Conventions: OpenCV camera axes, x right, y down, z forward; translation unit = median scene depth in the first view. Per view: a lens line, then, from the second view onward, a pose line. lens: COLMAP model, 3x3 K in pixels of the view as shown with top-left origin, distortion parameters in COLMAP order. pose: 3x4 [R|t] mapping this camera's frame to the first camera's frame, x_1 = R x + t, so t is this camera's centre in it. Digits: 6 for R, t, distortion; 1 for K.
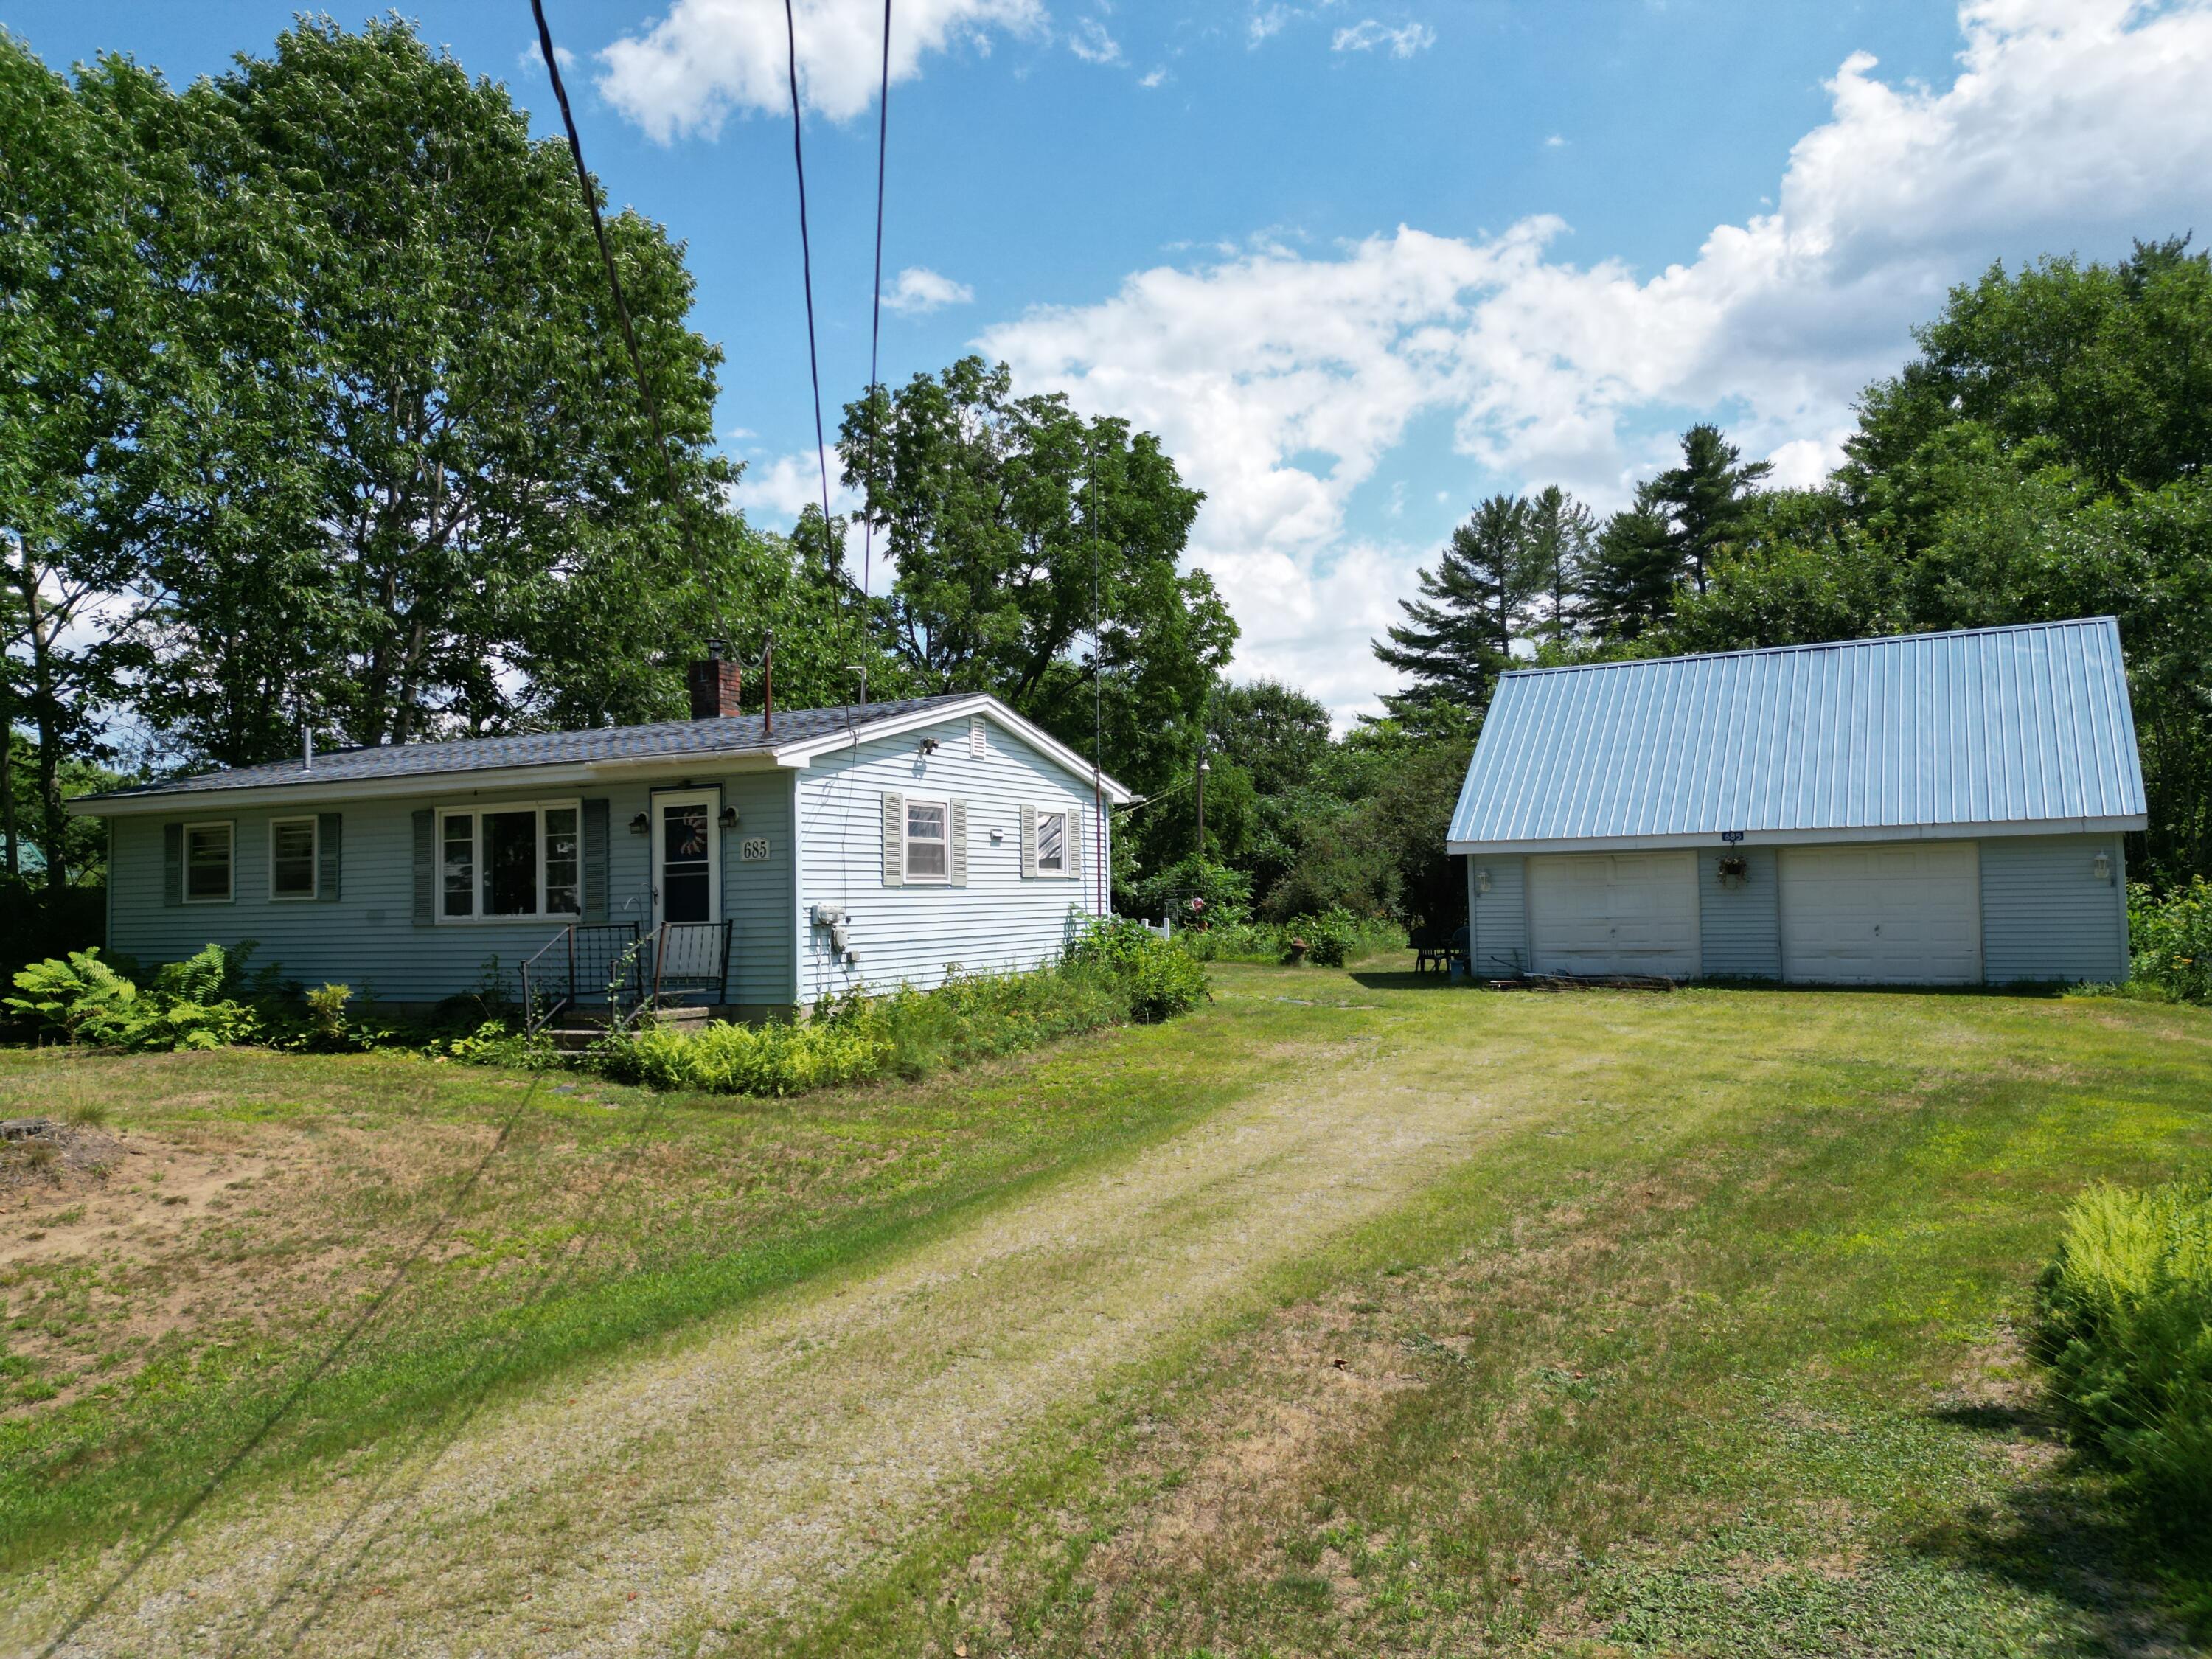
lens RADIAL K [[1529.4, 0, 1106.0], [0, 1529.4, 829.5], [0, 0, 1]] dist [0.116234, -0.141976]
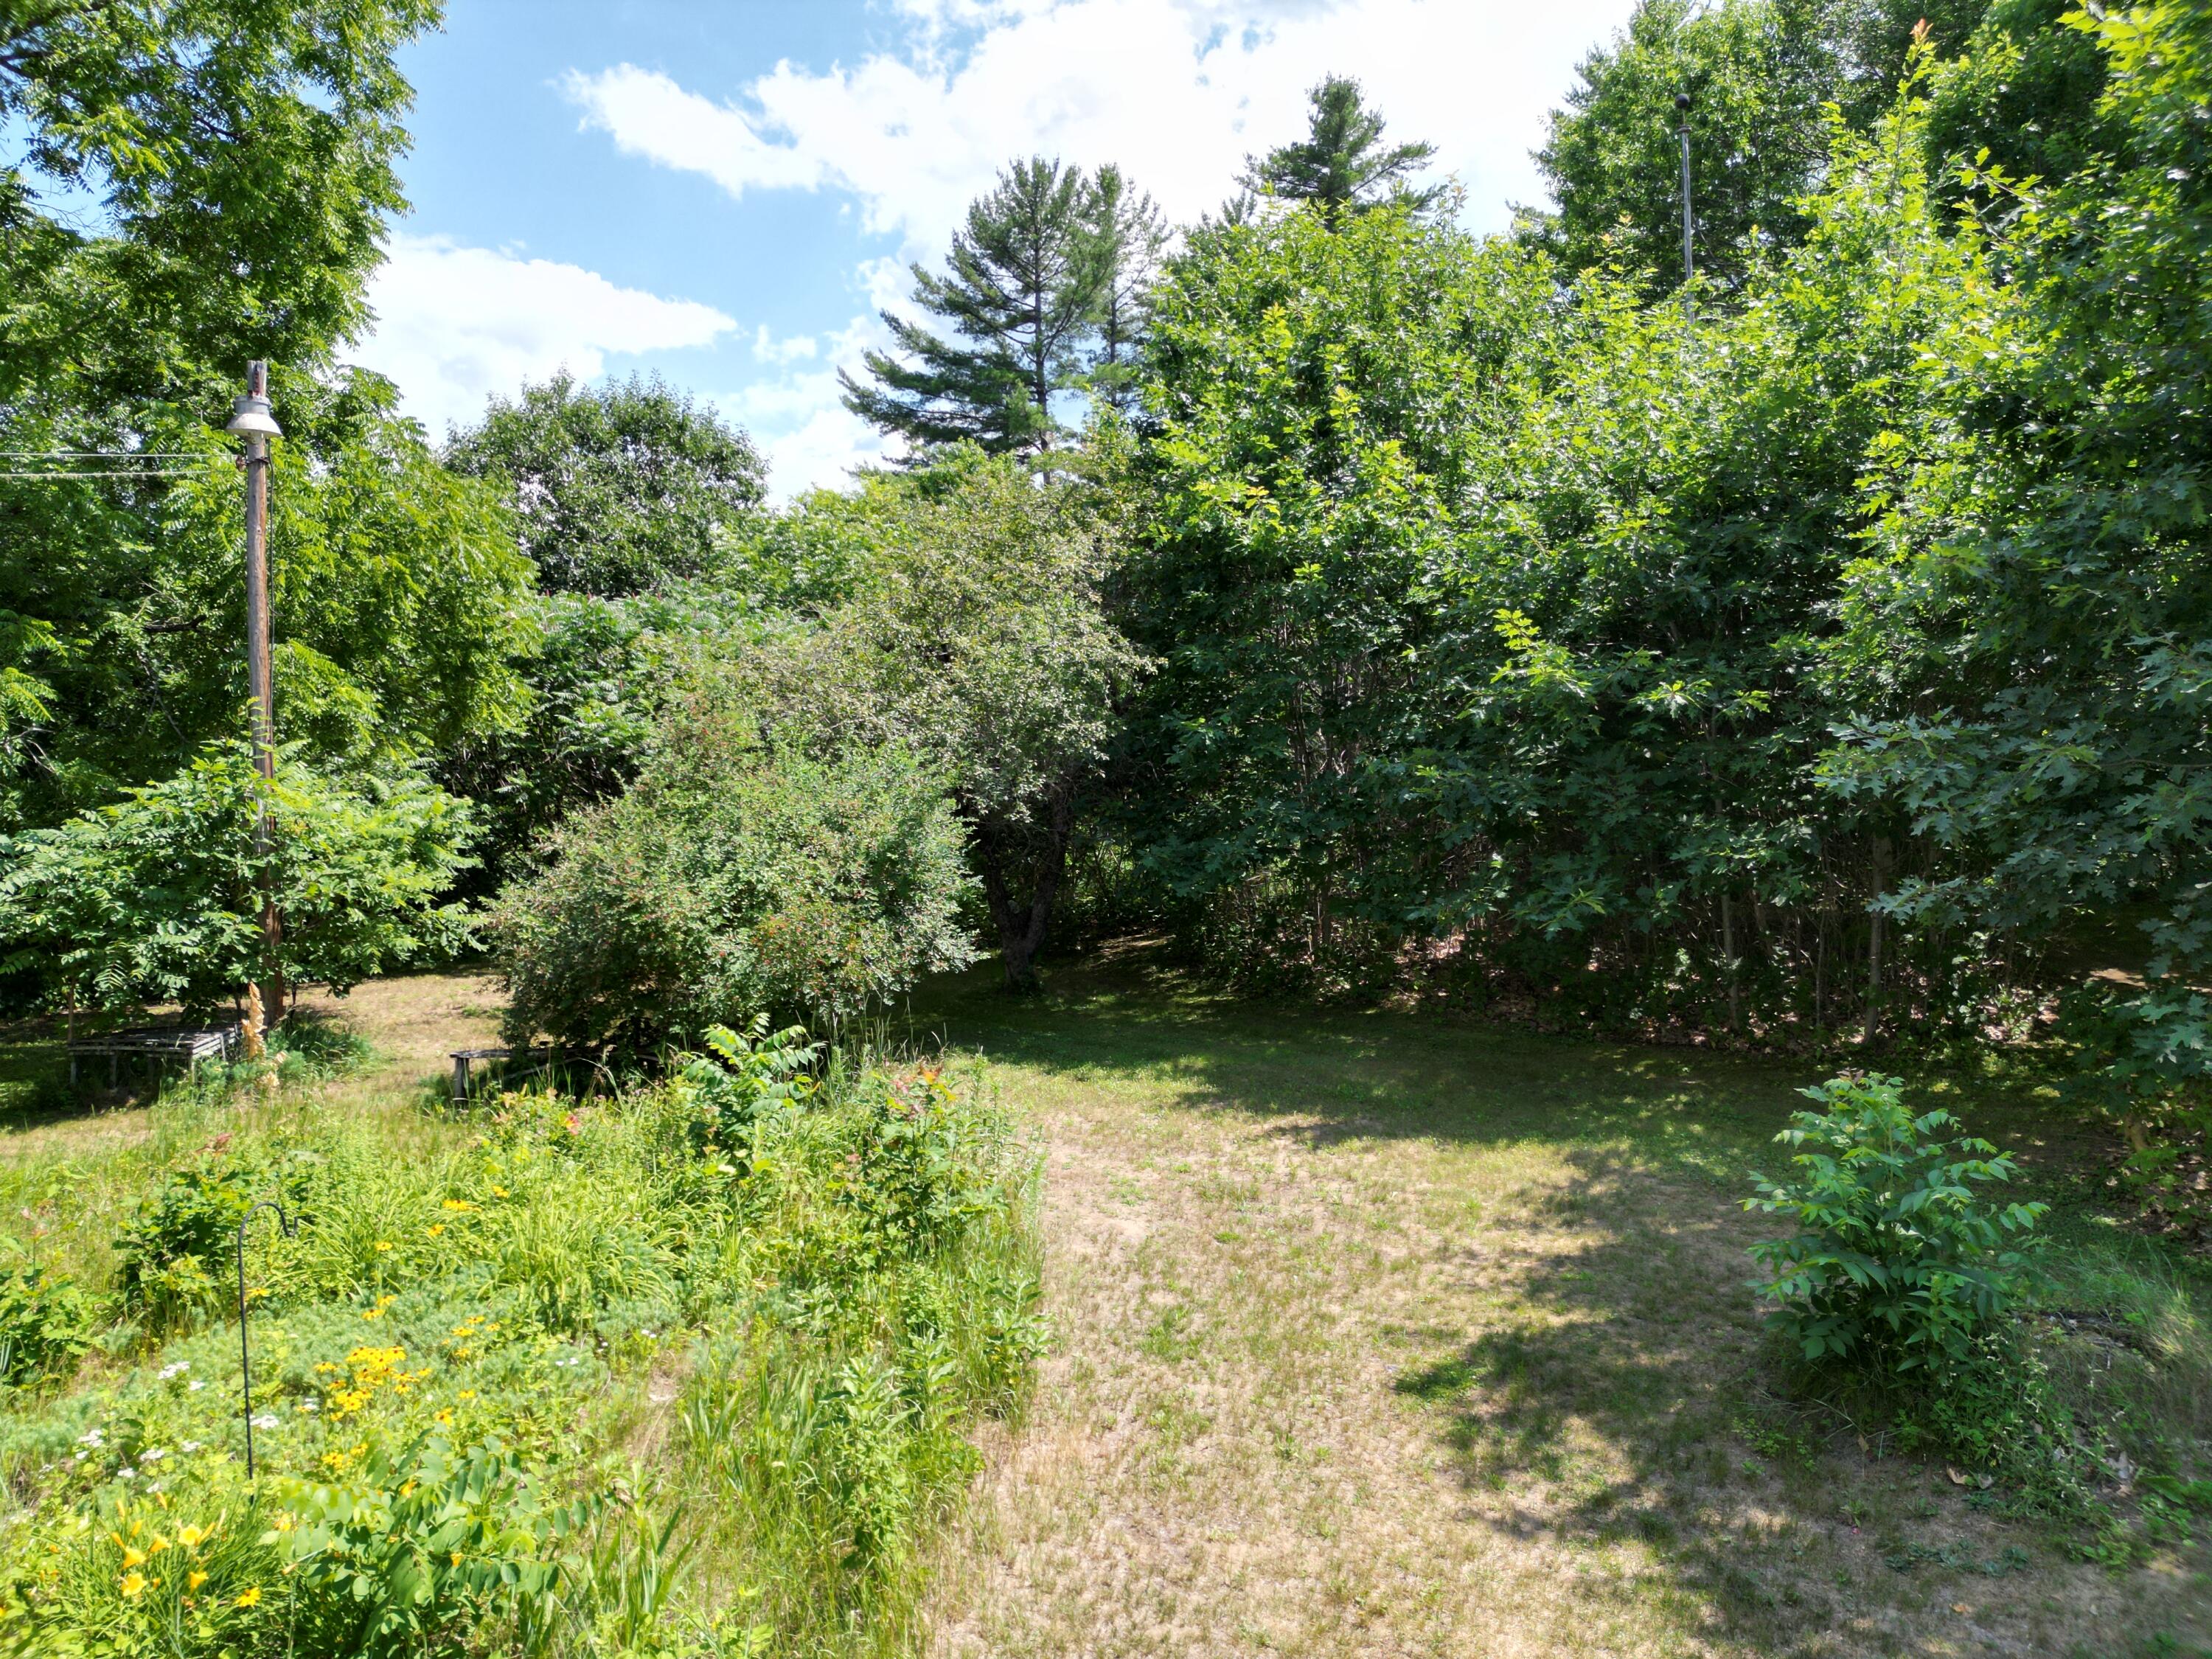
lens RADIAL K [[1529.4, 0, 1106.0], [0, 1529.4, 829.5], [0, 0, 1]] dist [0.116234, -0.141976]
pose [[0.938911, -0.004270, 0.344134, 0.259175], [-0.028858, 0.995425, 0.091085, 0.003159], [-0.342949, -0.095451, 0.934492, 1.599375]]
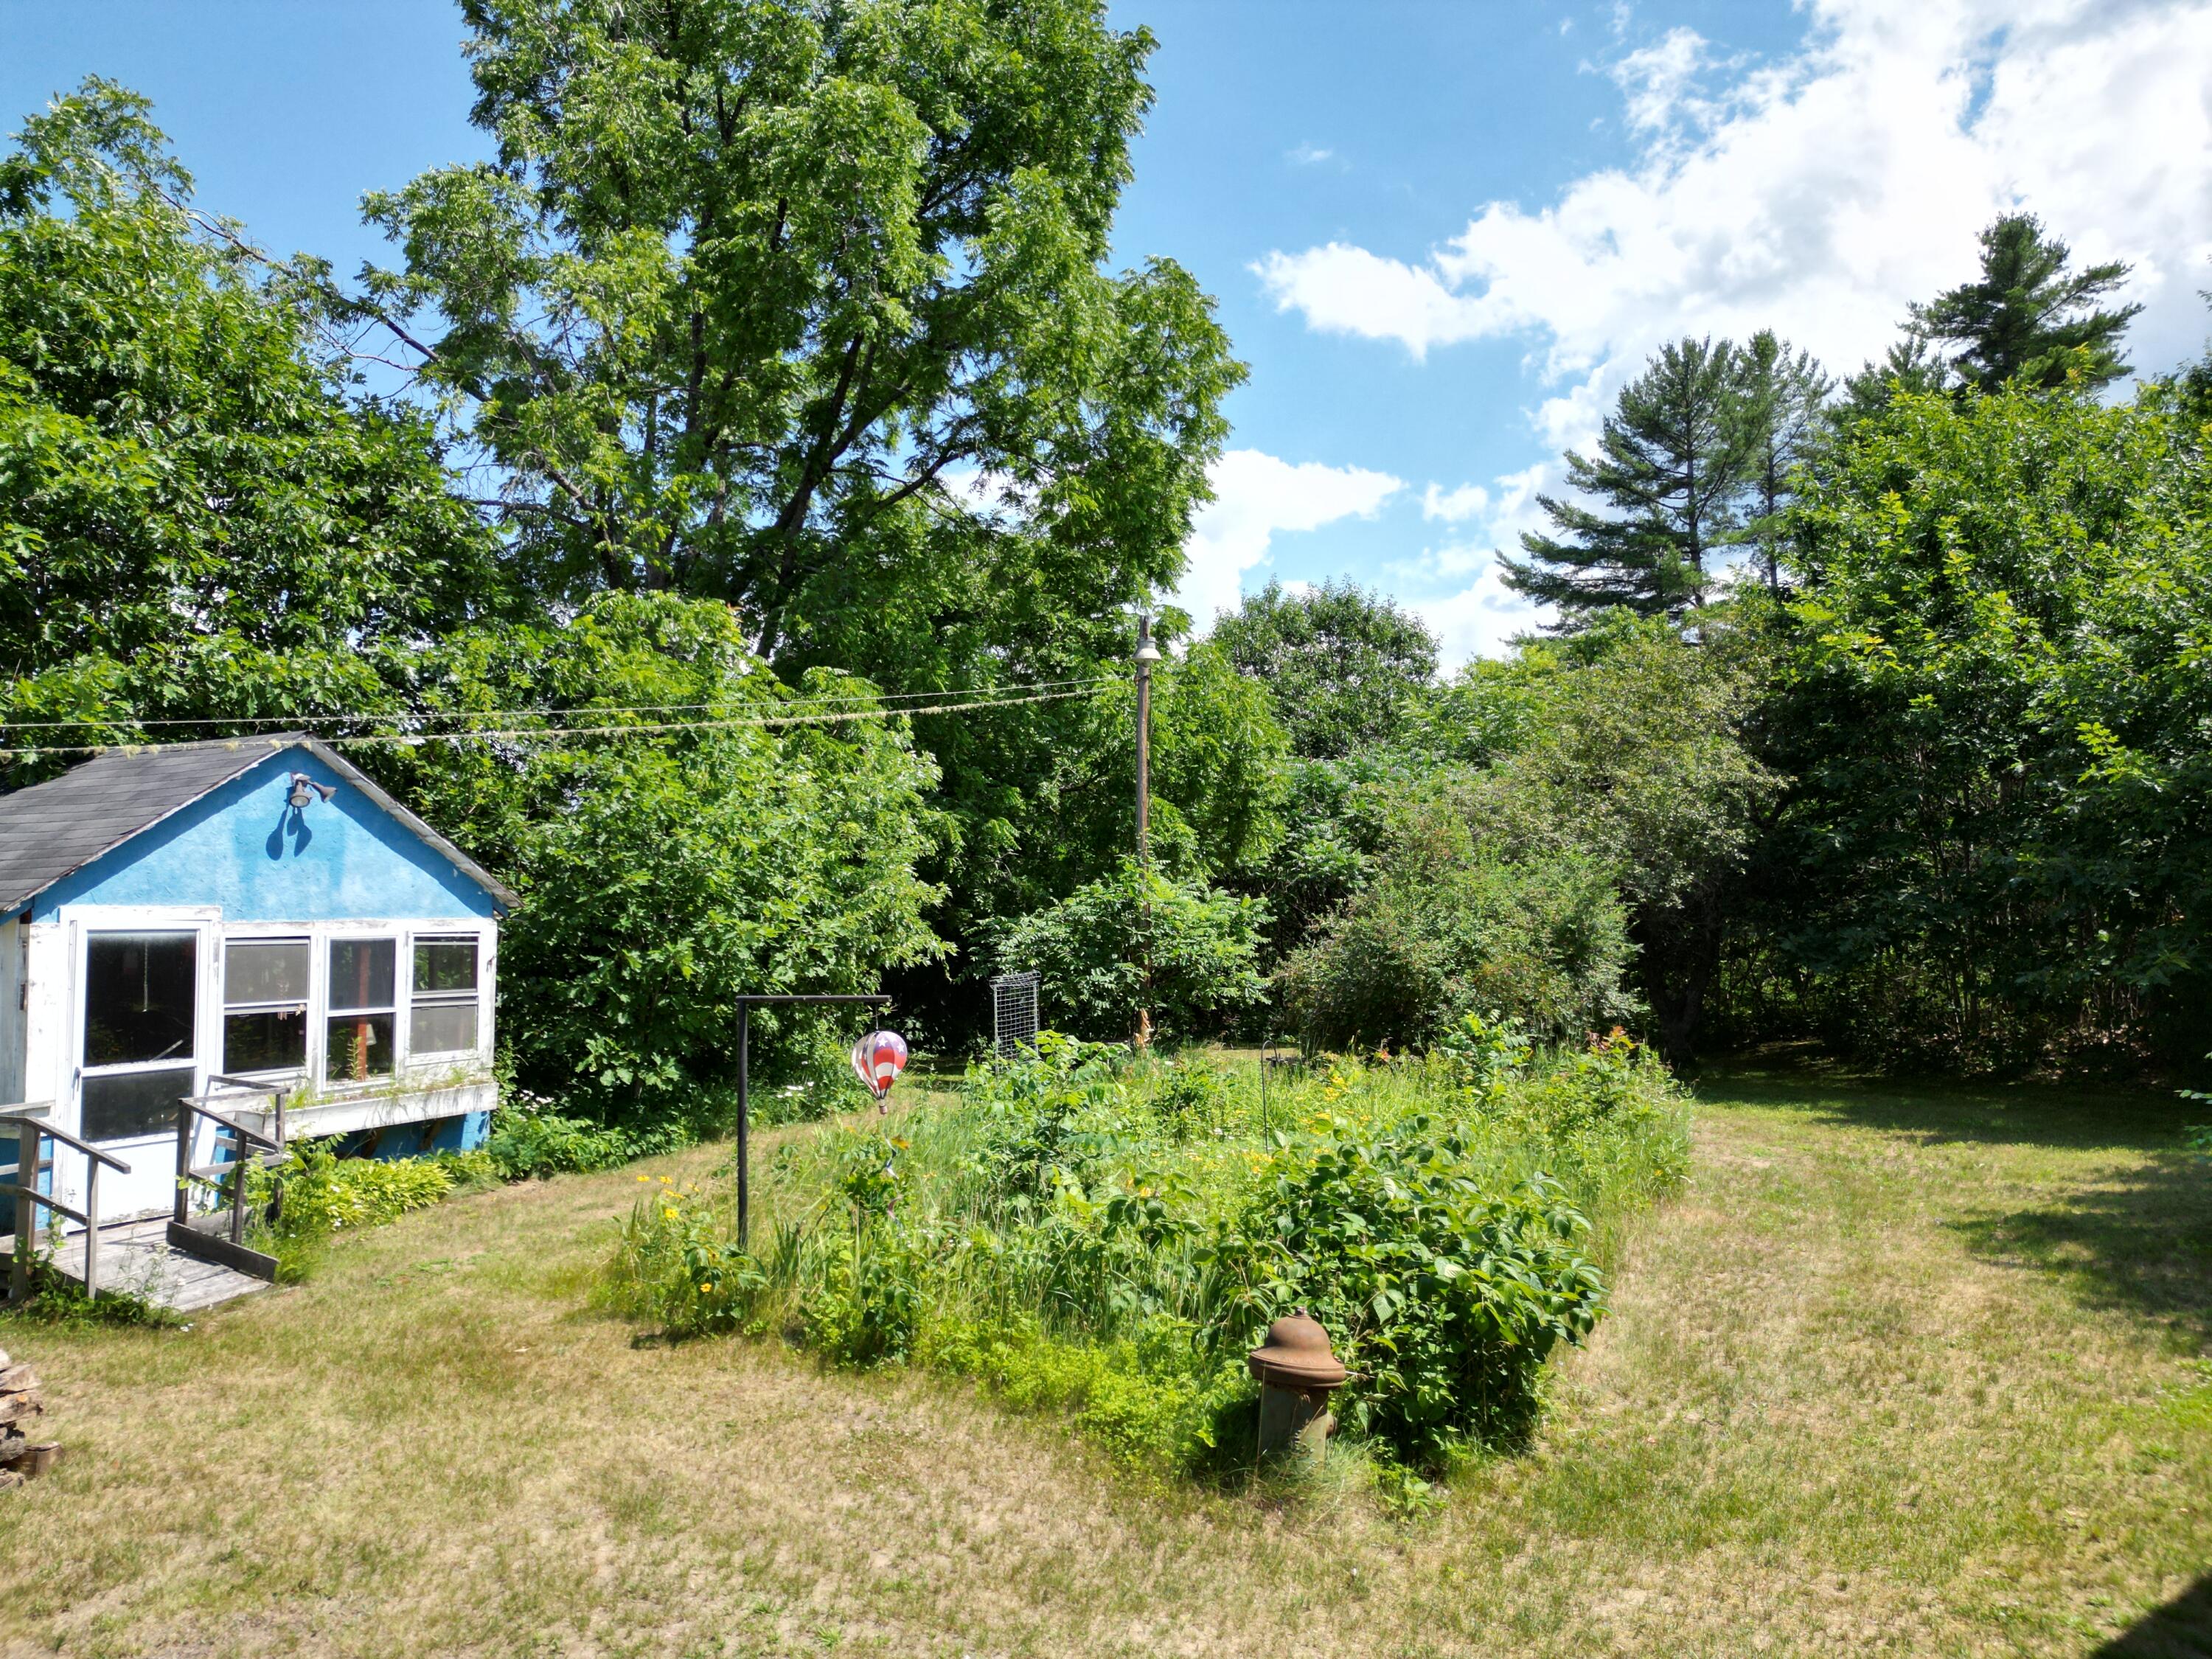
lens RADIAL K [[1528.7, 0, 1106.0], [0, 1528.7, 829.5], [0, 0, 1]] dist [0.088951, -0.112777]
pose [[0.998055, 0.005528, -0.062096, 0.186783], [-0.006021, 0.999952, -0.007747, 0.027783], [0.062050, 0.008106, 0.998040, 1.340810]]
